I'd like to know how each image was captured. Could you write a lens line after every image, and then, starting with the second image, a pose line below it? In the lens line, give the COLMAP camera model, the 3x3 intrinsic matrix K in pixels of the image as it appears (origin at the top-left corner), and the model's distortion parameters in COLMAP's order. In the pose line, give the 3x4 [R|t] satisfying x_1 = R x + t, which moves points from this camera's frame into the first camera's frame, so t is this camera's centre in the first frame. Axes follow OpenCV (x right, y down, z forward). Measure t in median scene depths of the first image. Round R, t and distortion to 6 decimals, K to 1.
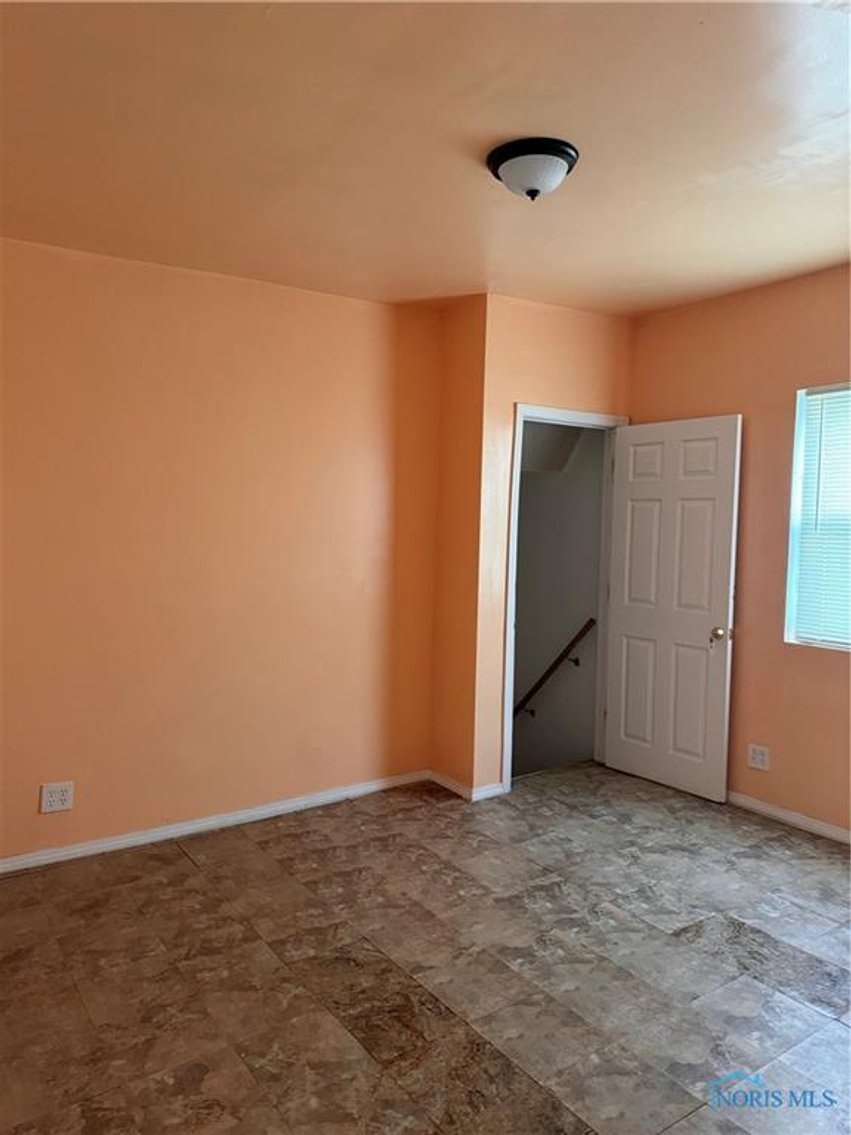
lens RADIAL K [[802.8, 0, 415.5], [0, 802.8, 565.2], [0, 0, 1]] dist [0.026987, -0.024426]
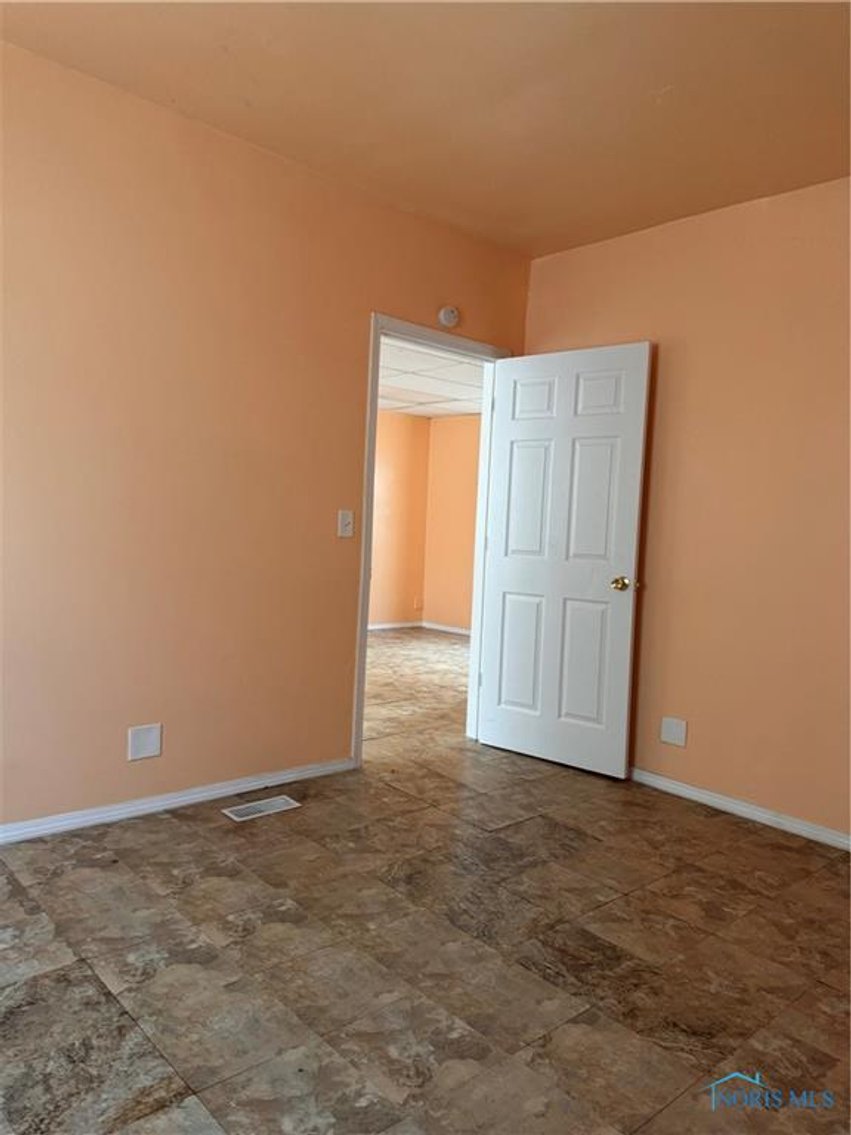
lens RADIAL K [[802.8, 0, 424.3], [0, 802.8, 567.2], [0, 0, 1]] dist [0.026987, -0.024426]
pose [[-0.985207, -0.052954, -0.162985, 0.271967], [-0.071153, 0.991609, 0.107929, 0.028077], [0.155902, 0.117929, -0.980708, 1.540101]]
